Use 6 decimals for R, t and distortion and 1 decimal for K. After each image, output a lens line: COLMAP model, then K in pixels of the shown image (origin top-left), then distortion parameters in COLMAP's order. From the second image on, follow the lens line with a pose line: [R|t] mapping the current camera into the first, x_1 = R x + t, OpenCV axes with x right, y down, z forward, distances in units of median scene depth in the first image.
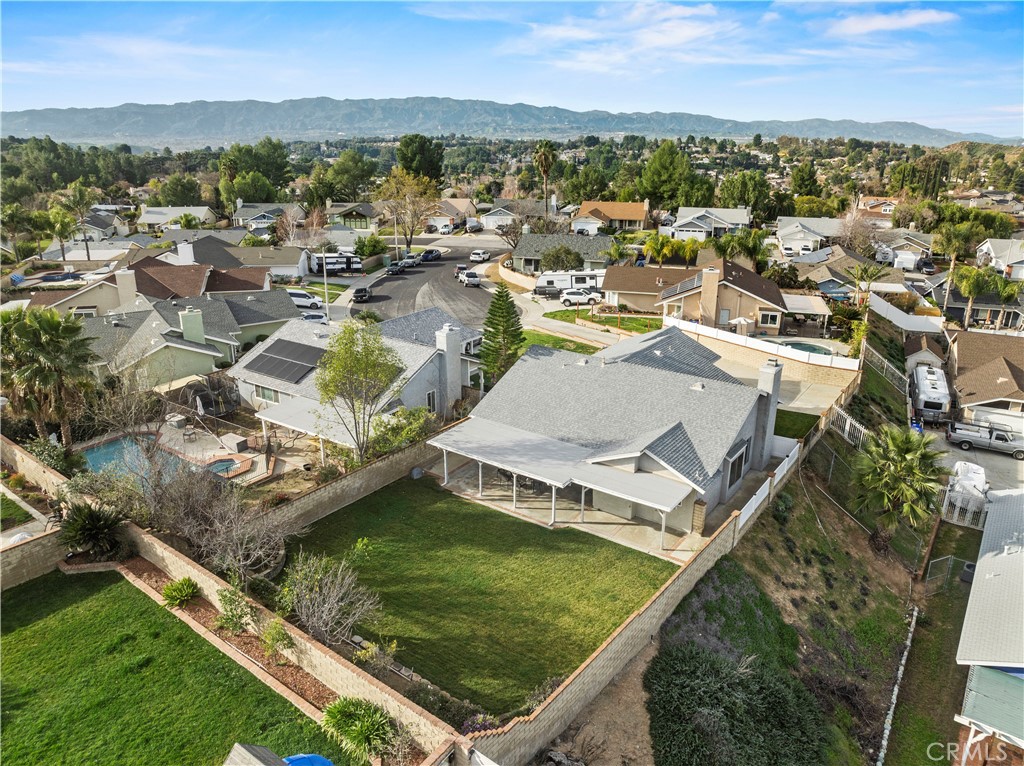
lens RADIAL K [[721.6, 0, 515.1], [0, 721.6, 384.5], [0, 0, 1]] dist [-0.048819, 0.014360]
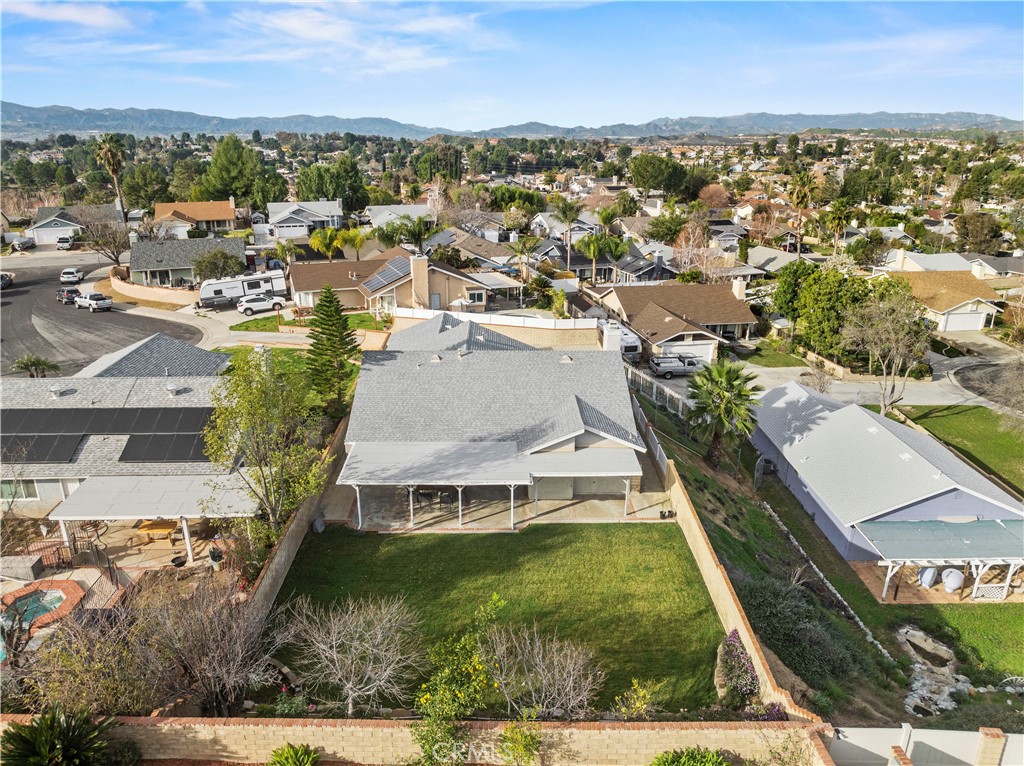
lens RADIAL K [[721.6, 0, 503.2], [0, 721.6, 381.7], [0, 0, 1]] dist [-0.048819, 0.014360]
pose [[0.795143, -0.192867, 0.574934, -0.192015], [0.192687, 0.979298, 0.062024, -0.021769], [-0.574994, 0.061464, 0.815845, 0.095701]]
